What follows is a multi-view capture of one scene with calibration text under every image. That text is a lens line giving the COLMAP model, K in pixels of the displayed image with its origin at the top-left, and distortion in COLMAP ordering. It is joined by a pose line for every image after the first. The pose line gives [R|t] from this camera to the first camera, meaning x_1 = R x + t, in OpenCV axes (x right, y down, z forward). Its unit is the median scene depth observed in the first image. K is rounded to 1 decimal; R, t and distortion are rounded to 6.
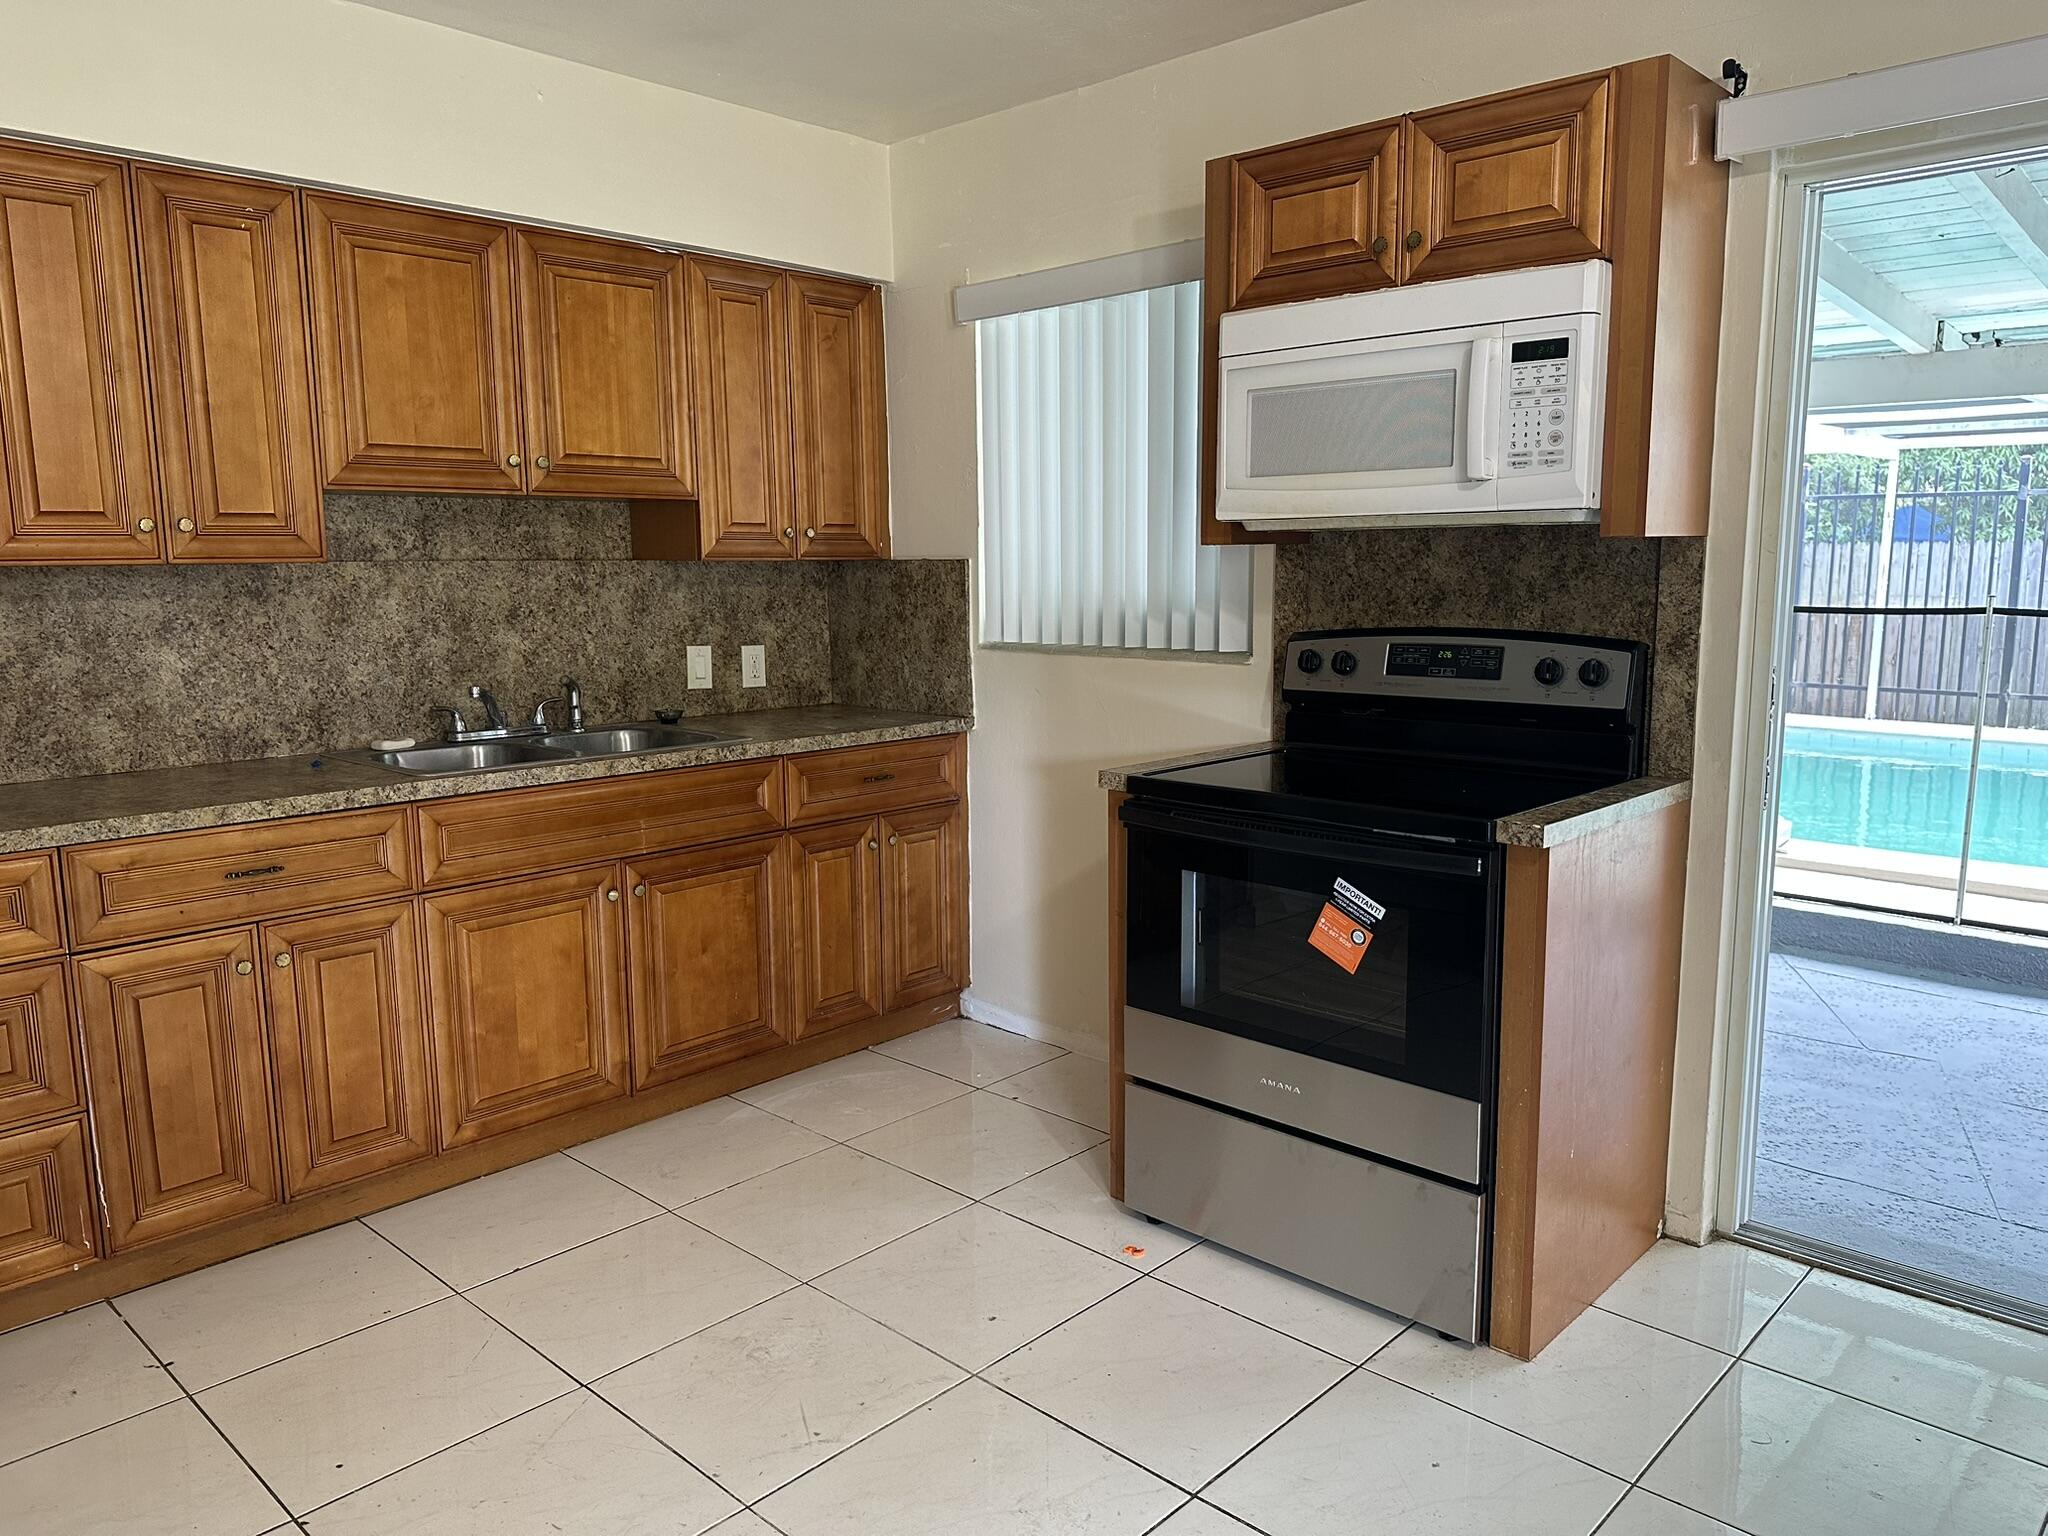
lens RADIAL K [[1432.7, 0, 1024.0], [0, 1432.7, 768.0], [0, 0, 1]] dist [0.061103, -0.103104]
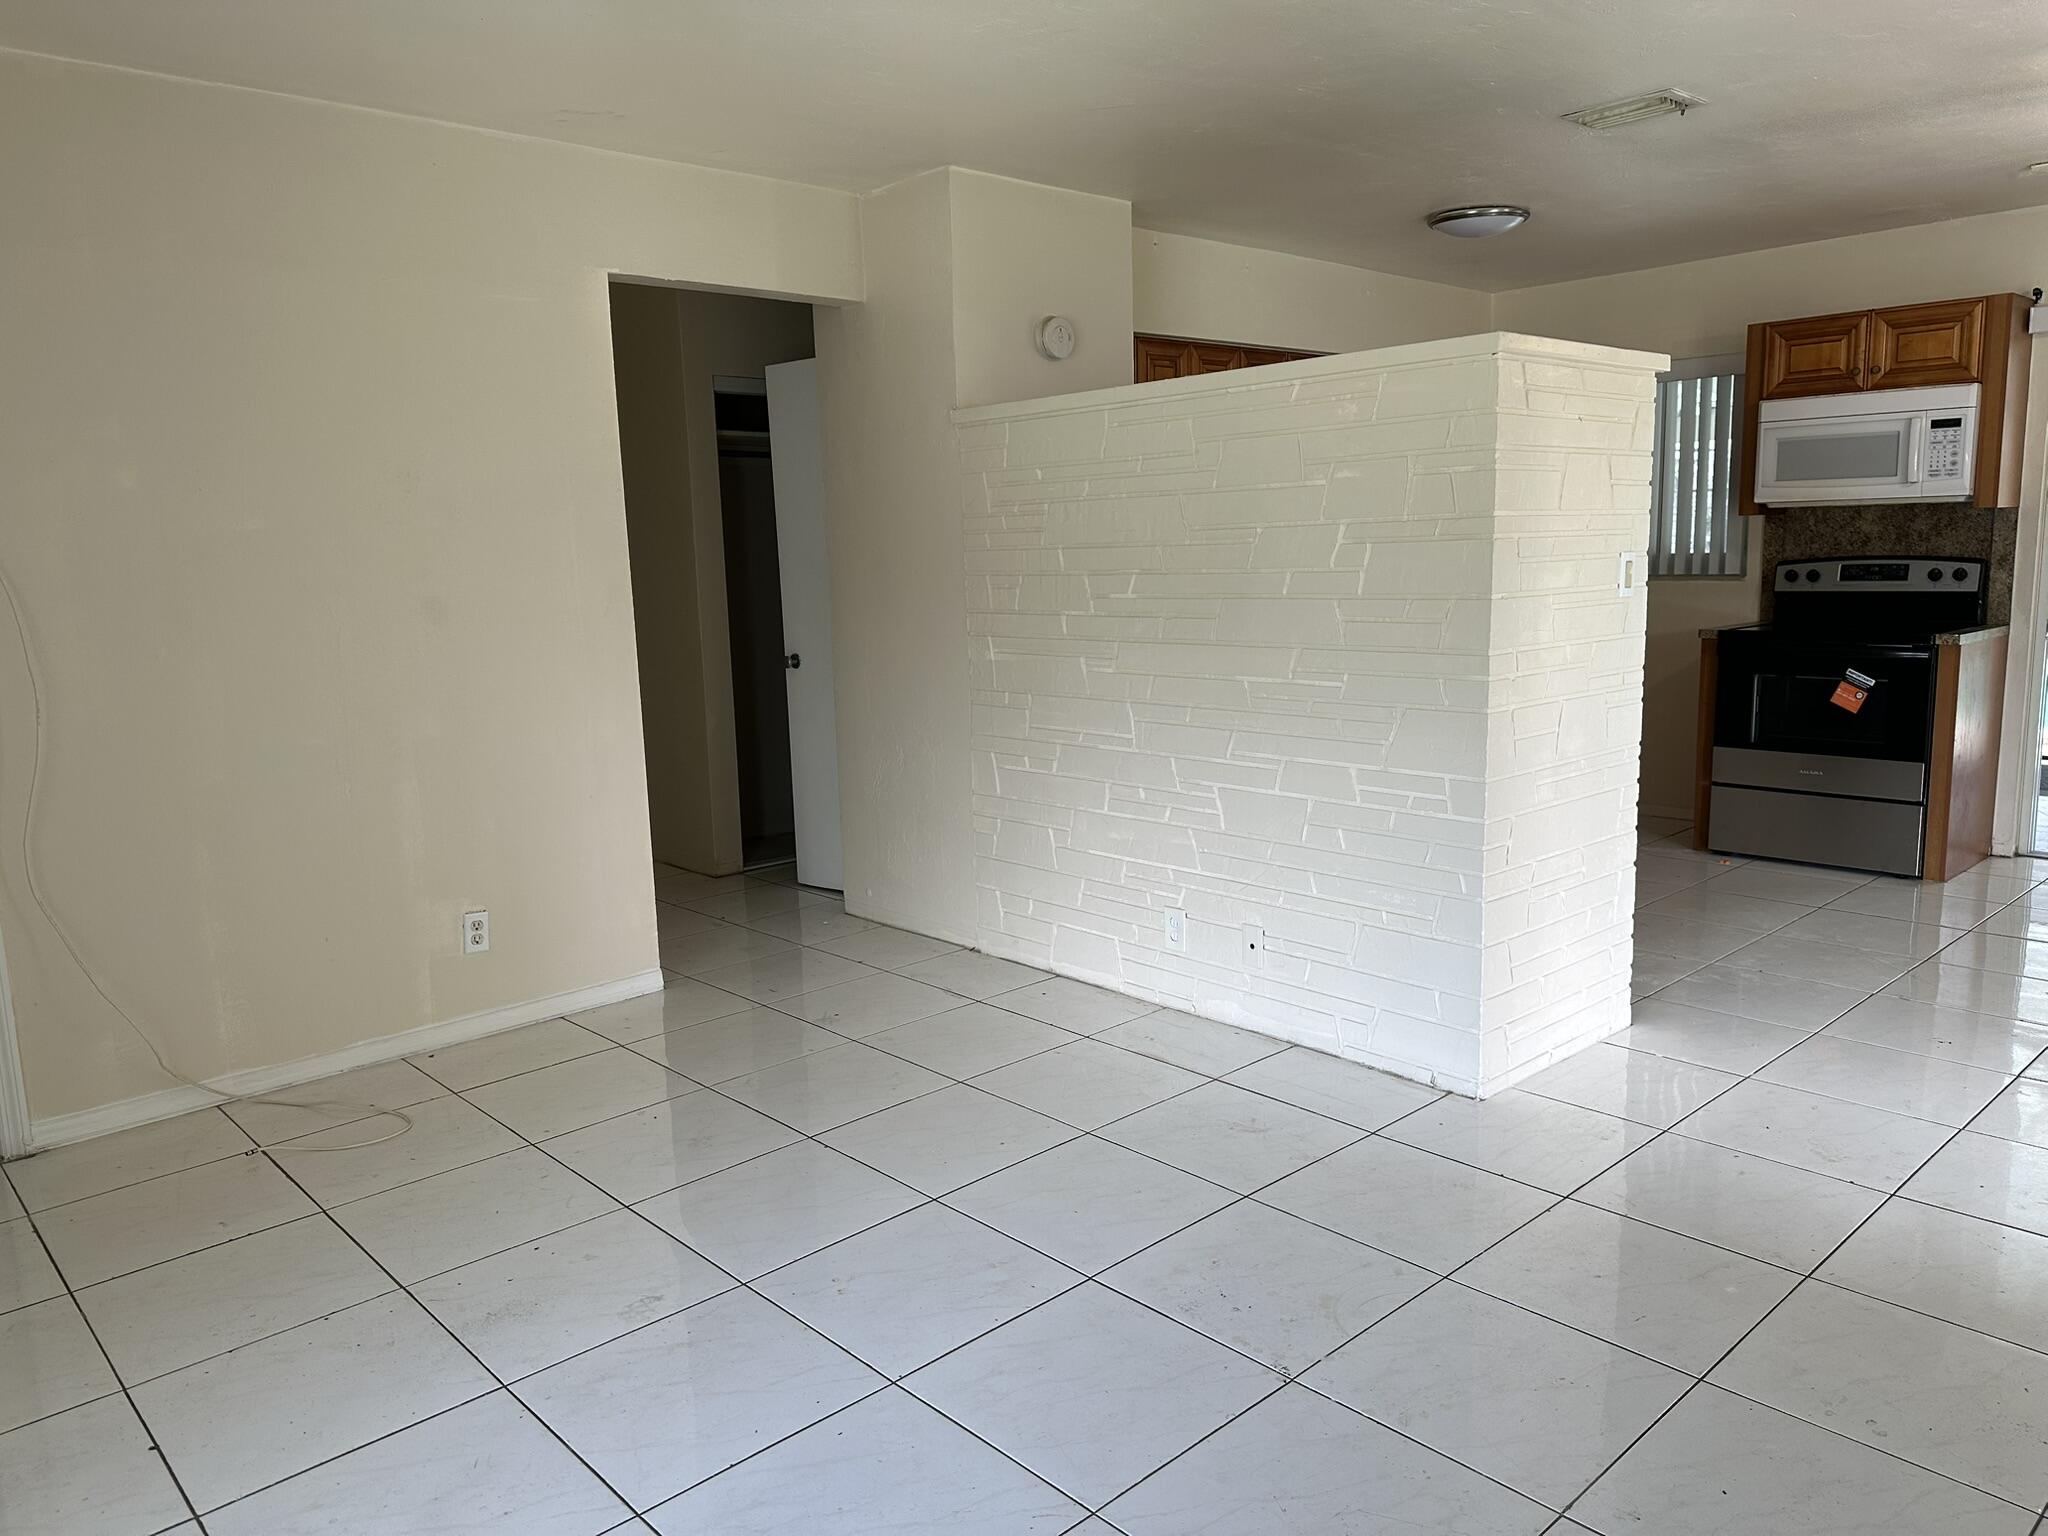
lens RADIAL K [[1442.9, 0, 1024.0], [0, 1442.9, 768.0], [0, 0, 1]] dist [-0.003575, -0.003202]
pose [[0.998253, -0.009049, -0.058380, -0.831551], [0.009526, 0.999923, 0.007907, 0.183489], [0.058304, -0.008450, 0.998263, -1.146715]]
